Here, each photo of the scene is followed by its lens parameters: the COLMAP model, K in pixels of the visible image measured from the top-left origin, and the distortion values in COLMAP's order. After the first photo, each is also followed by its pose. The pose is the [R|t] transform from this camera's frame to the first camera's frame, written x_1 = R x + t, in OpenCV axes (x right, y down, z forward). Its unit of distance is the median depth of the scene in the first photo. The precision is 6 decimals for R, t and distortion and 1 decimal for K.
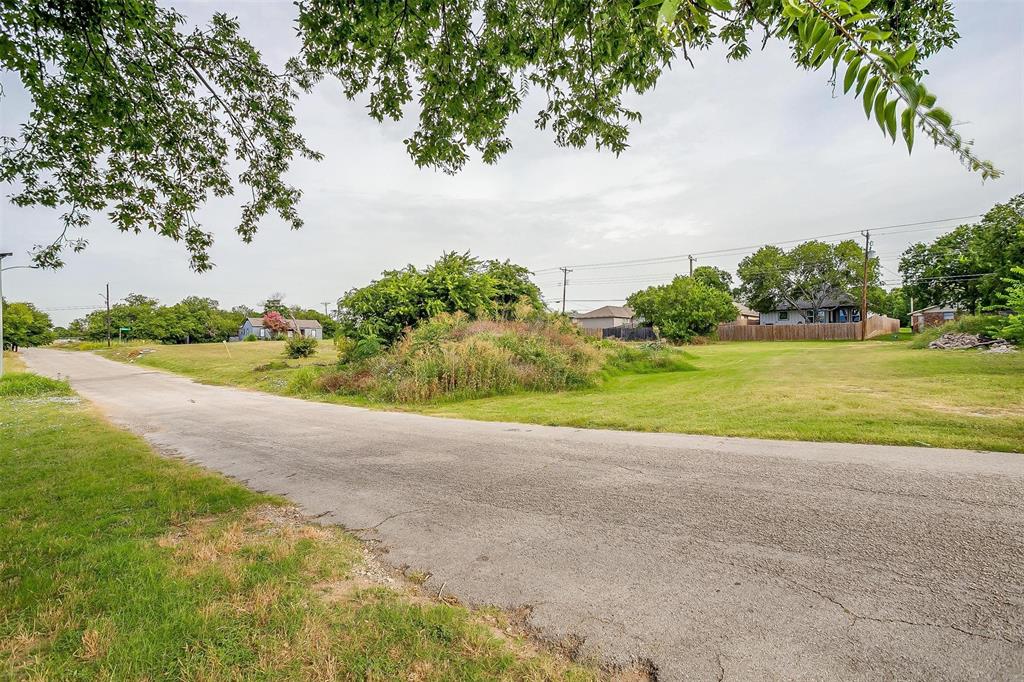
lens RADIAL K [[514.4, 0, 517.4], [0, 514.4, 341.8], [0, 0, 1]] dist [0.002223, 0.001477]
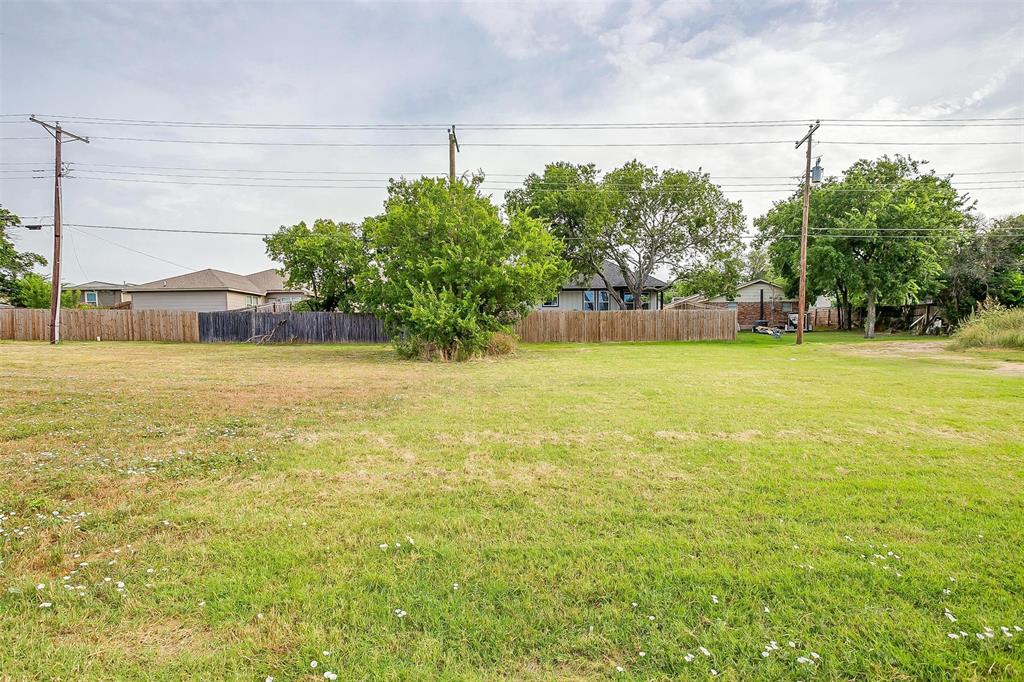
lens RADIAL K [[514.4, 0, 536.1], [0, 514.4, 366.9], [0, 0, 1]] dist [0.002223, 0.001477]
pose [[0.739366, -0.038259, 0.672216, 0.103039], [0.001394, 0.998469, 0.055294, -0.005692], [-0.673302, -0.039945, 0.738288, 0.609270]]
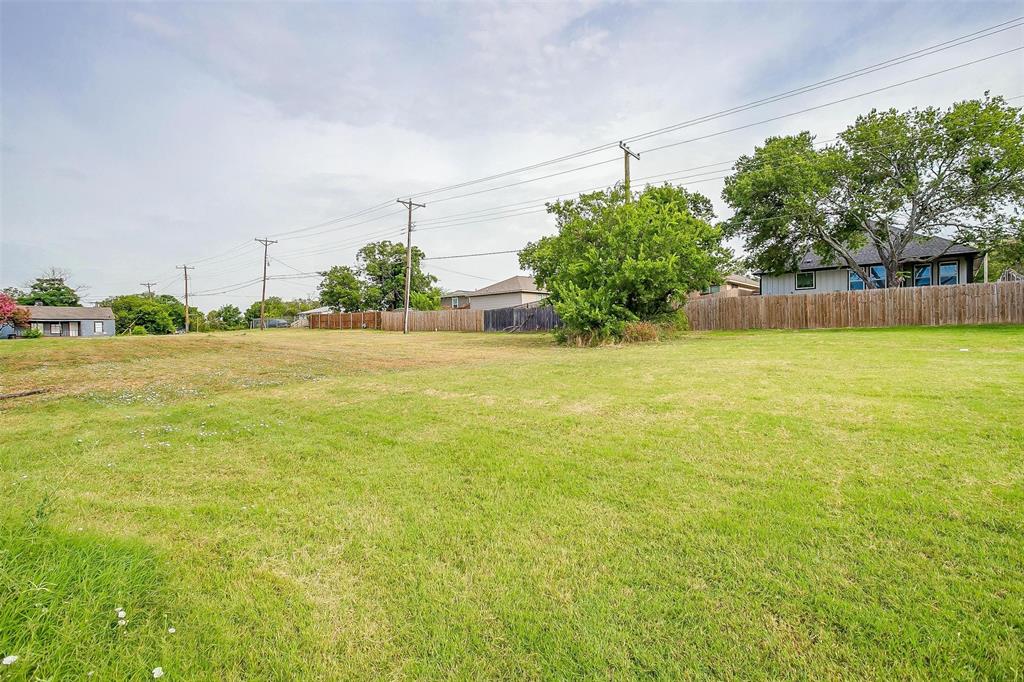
lens RADIAL K [[503.3, 0, 511.2], [0, 503.3, 335.2], [0, 0, 1]] dist [-0.012646, 0.000084]
pose [[0.999412, -0.015844, 0.030424, 0.204873], [0.015413, 0.999778, 0.014352, -0.006284], [-0.030645, -0.013874, 0.999434, 0.519414]]
